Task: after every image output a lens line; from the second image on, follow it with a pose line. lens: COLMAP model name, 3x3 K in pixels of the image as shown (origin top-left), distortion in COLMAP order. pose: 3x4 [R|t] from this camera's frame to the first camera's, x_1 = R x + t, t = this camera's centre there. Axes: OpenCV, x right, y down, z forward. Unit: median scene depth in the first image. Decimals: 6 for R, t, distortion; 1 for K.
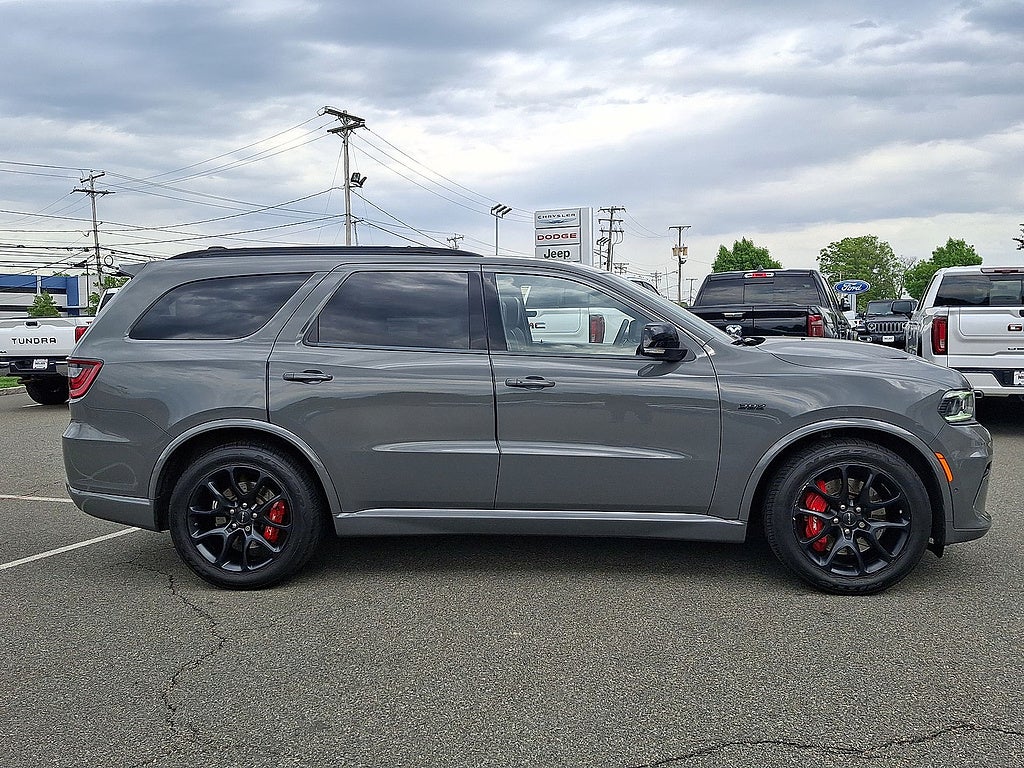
lens RADIAL K [[1001.3, 0, 512.5], [0, 1001.3, 383.4], [0, 0, 1]] dist [0.024991, 0.000000]
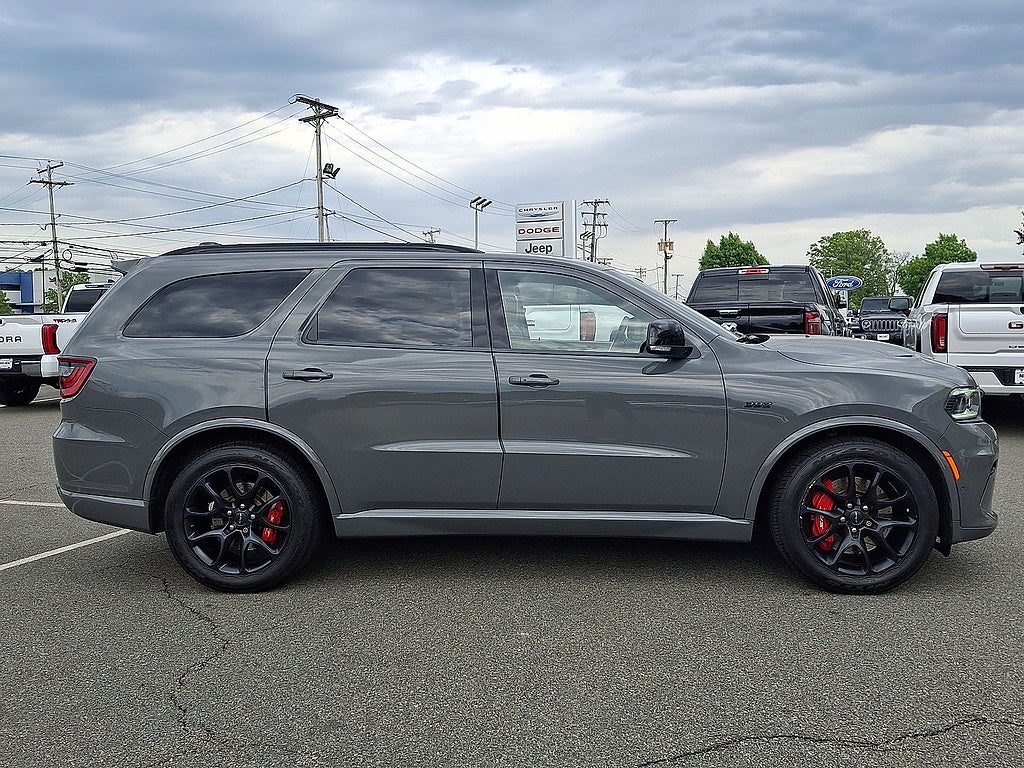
lens RADIAL K [[1049.1, 0, 508.2], [0, 1049.1, 381.8], [0, 0, 1]] dist [0.027889, 0.000000]
pose [[0.999831, -0.001462, 0.018320, -0.025785], [0.001502, 0.999996, -0.002180, 0.002296], [-0.018316, 0.002207, 0.999830, -0.032181]]
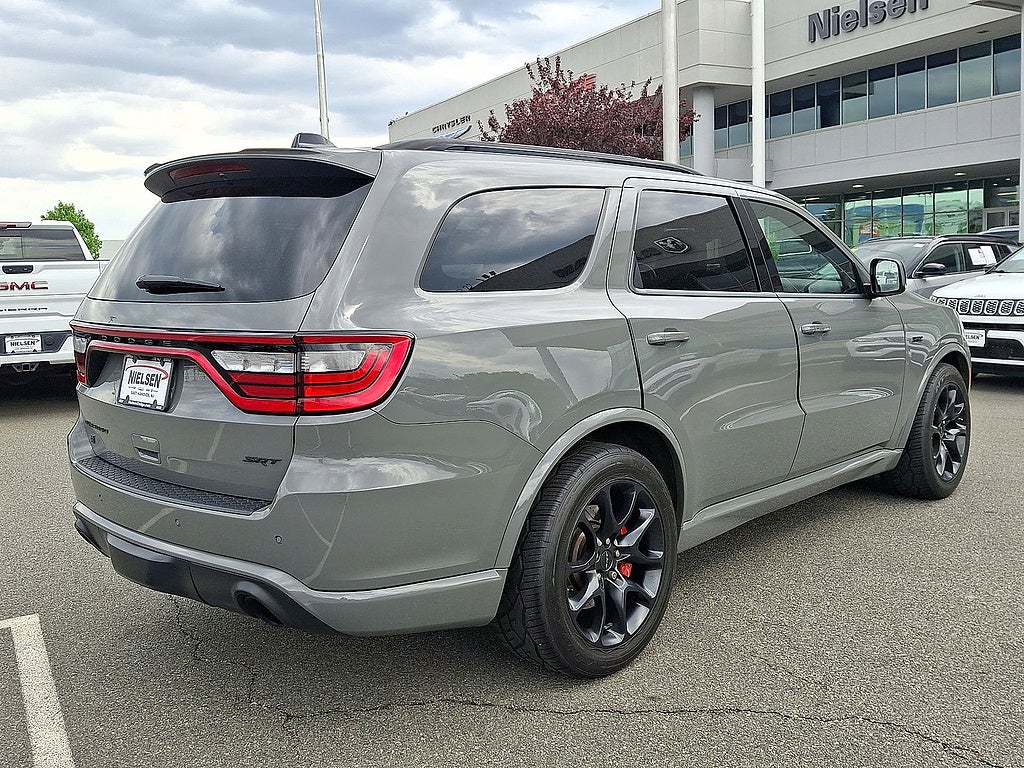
lens RADIAL K [[1001.3, 0, 496.8], [0, 1001.3, 365.5], [0, 0, 1]] dist [0.024991, 0.000000]
pose [[0.594902, -0.073018, 0.800475, -0.812774], [0.062616, 0.997049, 0.044414, -0.025982], [-0.801355, 0.023700, 0.597719, 0.658005]]
